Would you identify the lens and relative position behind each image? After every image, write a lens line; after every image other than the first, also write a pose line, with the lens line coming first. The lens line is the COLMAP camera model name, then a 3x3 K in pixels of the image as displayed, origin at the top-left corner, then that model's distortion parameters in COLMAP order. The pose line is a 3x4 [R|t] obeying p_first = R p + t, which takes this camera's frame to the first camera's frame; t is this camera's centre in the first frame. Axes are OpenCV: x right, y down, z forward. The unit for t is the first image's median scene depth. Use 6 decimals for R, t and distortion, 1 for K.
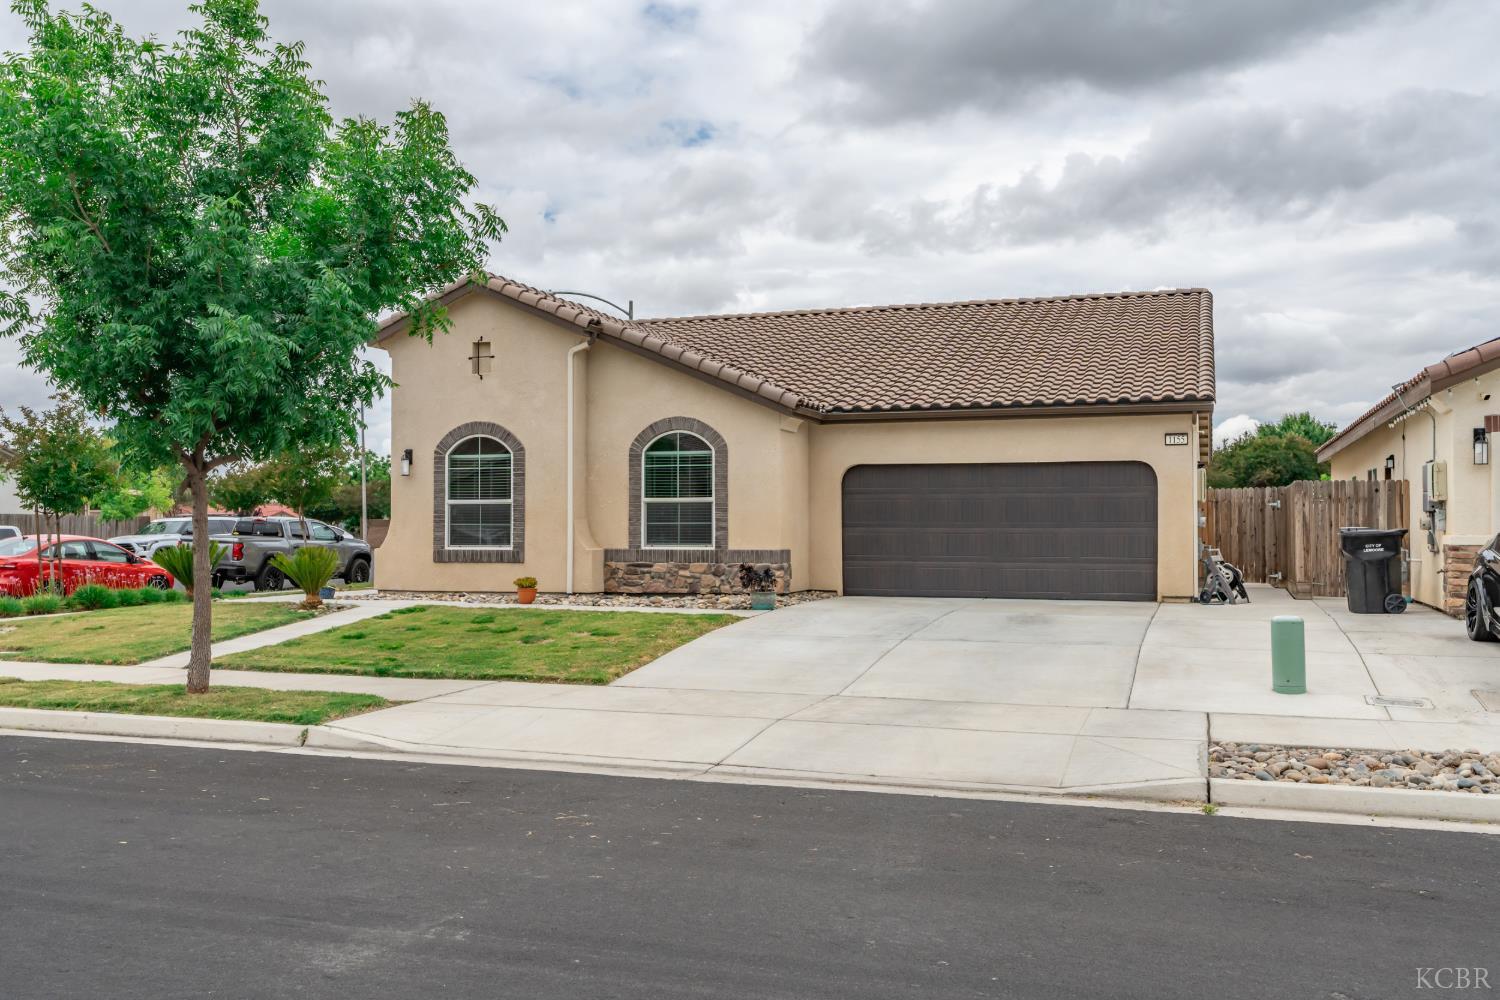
lens RADIAL K [[1326.0, 0, 750.0], [0, 1326.0, 500.0], [0, 0, 1]] dist [0.002460, 0.001227]
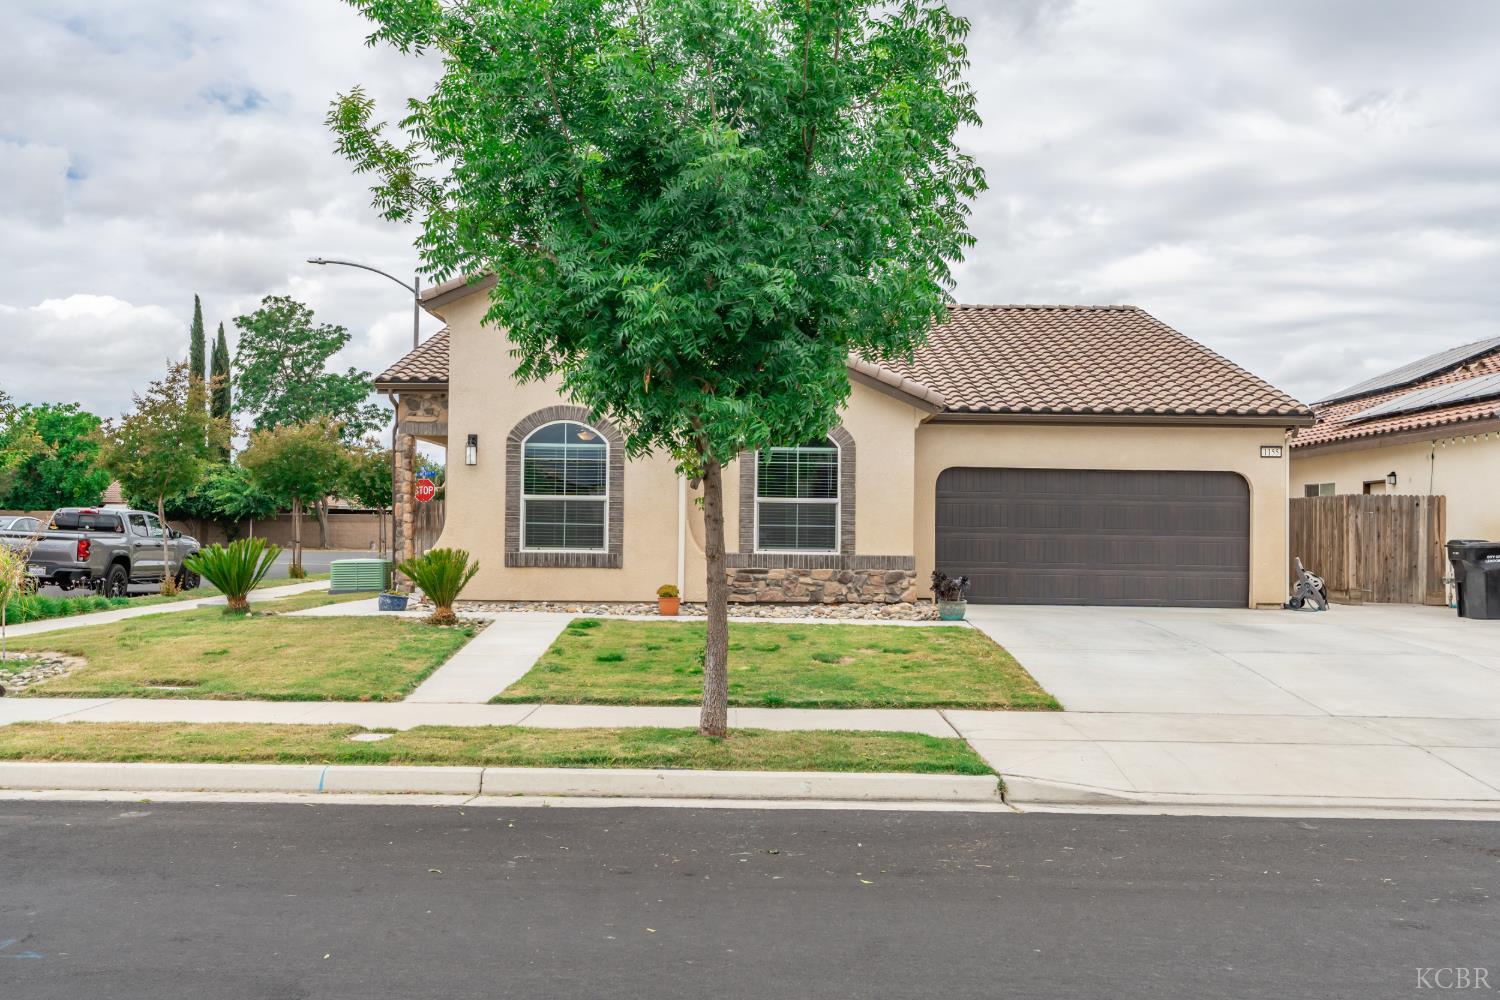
lens RADIAL K [[1326.0, 0, 750.0], [0, 1326.0, 500.0], [0, 0, 1]] dist [0.002460, 0.001227]
pose [[0.948282, 0.019935, 0.316804, -0.373679], [-0.020062, 0.999795, -0.002860, 0.002948], [-0.316796, -0.003643, 0.948487, 0.139037]]
